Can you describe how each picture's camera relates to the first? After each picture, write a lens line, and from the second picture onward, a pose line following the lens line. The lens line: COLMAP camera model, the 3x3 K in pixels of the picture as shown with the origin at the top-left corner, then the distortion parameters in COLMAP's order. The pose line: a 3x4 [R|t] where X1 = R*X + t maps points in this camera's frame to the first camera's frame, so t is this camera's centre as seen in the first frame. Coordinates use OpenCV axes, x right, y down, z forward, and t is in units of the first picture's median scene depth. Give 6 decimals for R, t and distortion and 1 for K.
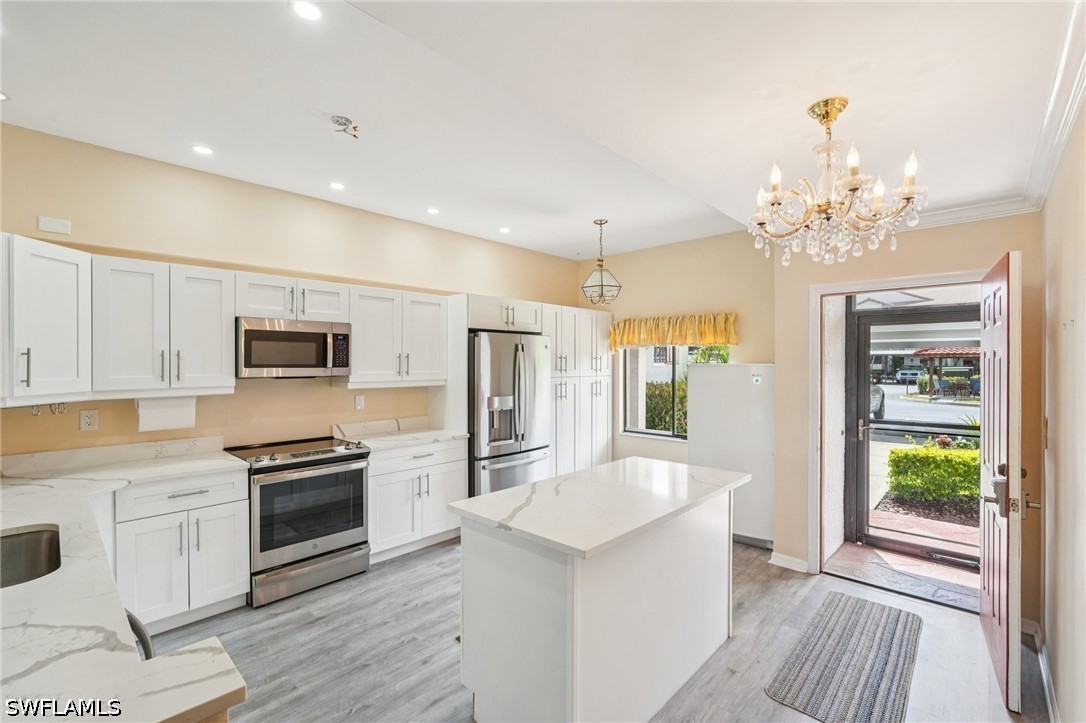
lens RADIAL K [[481.8, 0, 557.4], [0, 481.8, 363.1], [0, 0, 1]] dist [-0.009362, 0.004052]
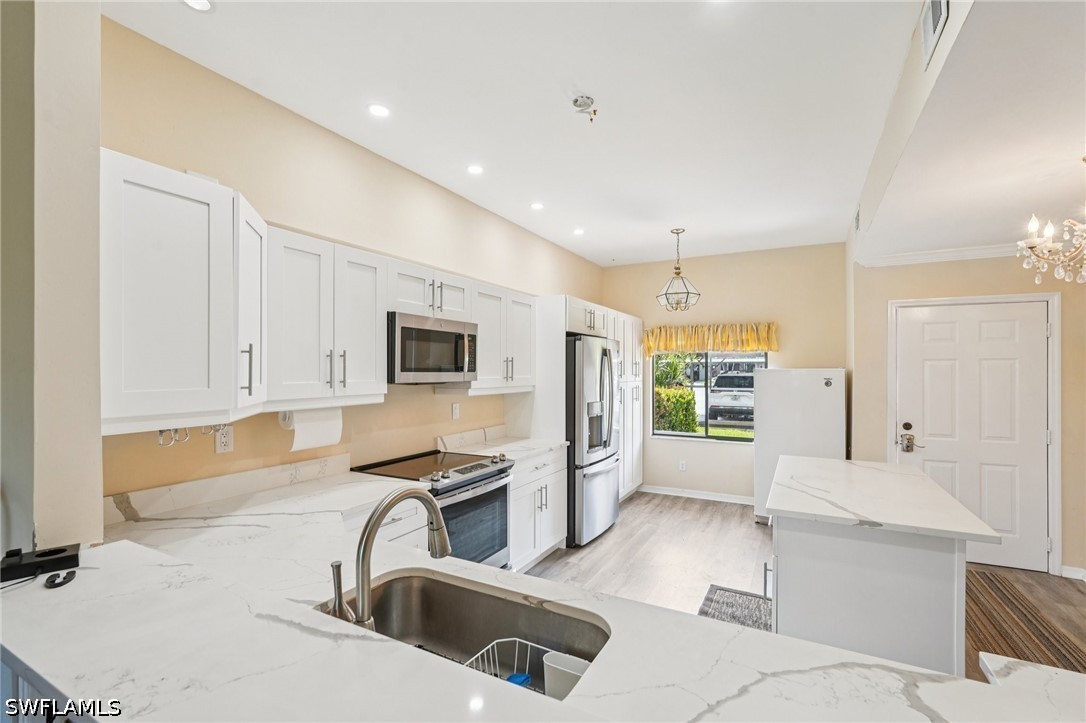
lens RADIAL K [[481.8, 0, 555.5], [0, 481.8, 369.4], [0, 0, 1]] dist [-0.009362, 0.004052]
pose [[0.966520, 0.000978, 0.256588, -0.554779], [-0.000321, 0.999997, -0.002604, 0.006659], [-0.256590, 0.002435, 0.966517, 0.096405]]
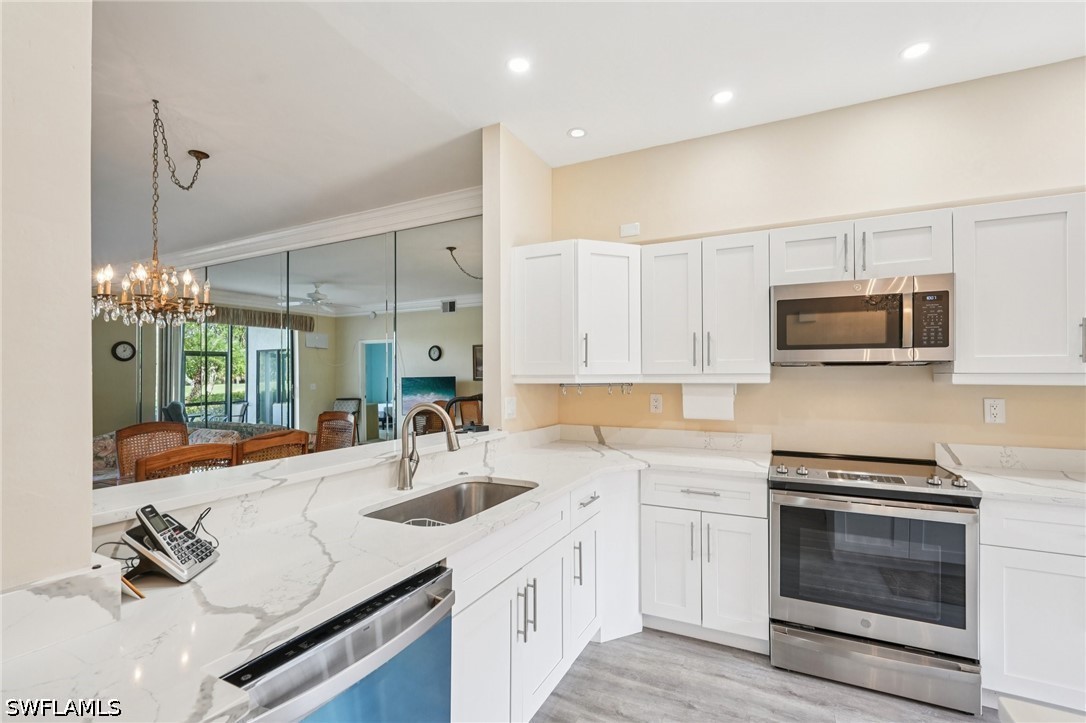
lens RADIAL K [[481.8, 0, 533.9], [0, 481.8, 371.0], [0, 0, 1]] dist [-0.009362, 0.004052]
pose [[0.261745, -0.007667, -0.965107, 0.000511], [-0.000735, 0.999967, -0.008143, 0.046293], [0.965137, 0.002840, 0.261730, 0.377552]]
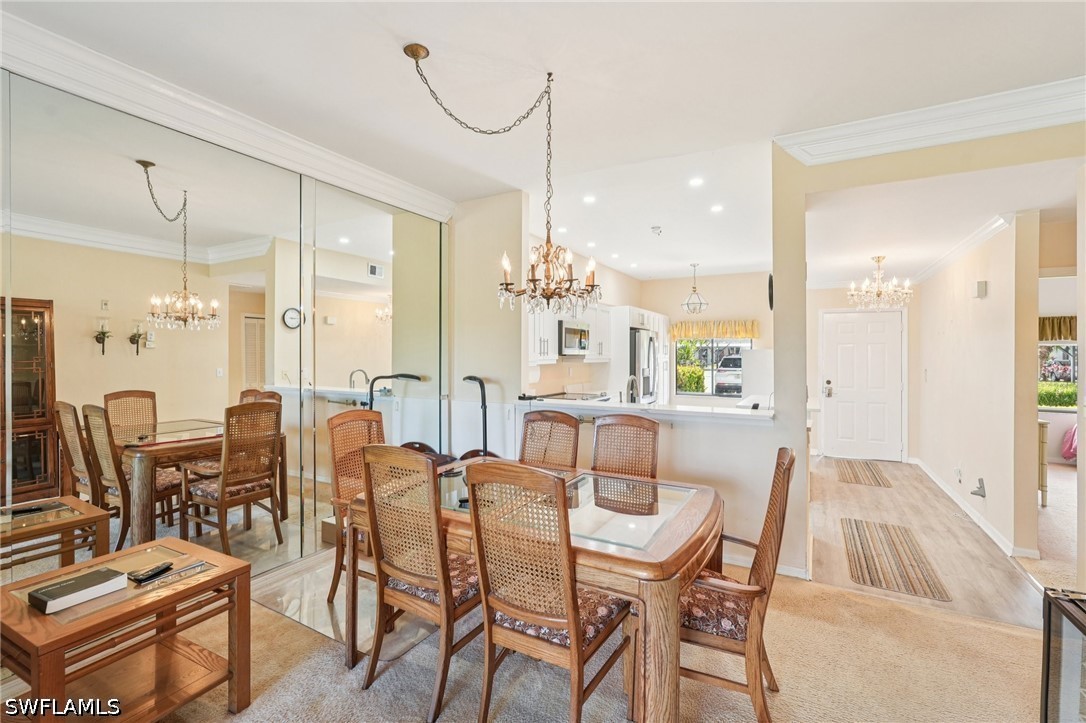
lens RADIAL K [[481.8, 0, 560.7], [0, 481.8, 359.5], [0, 0, 1]] dist [-0.009362, 0.004052]
pose [[0.967824, -0.001940, 0.251622, -1.021463], [0.000078, 0.999973, 0.007409, 0.032145], [-0.251629, -0.007151, 0.967797, -0.662914]]
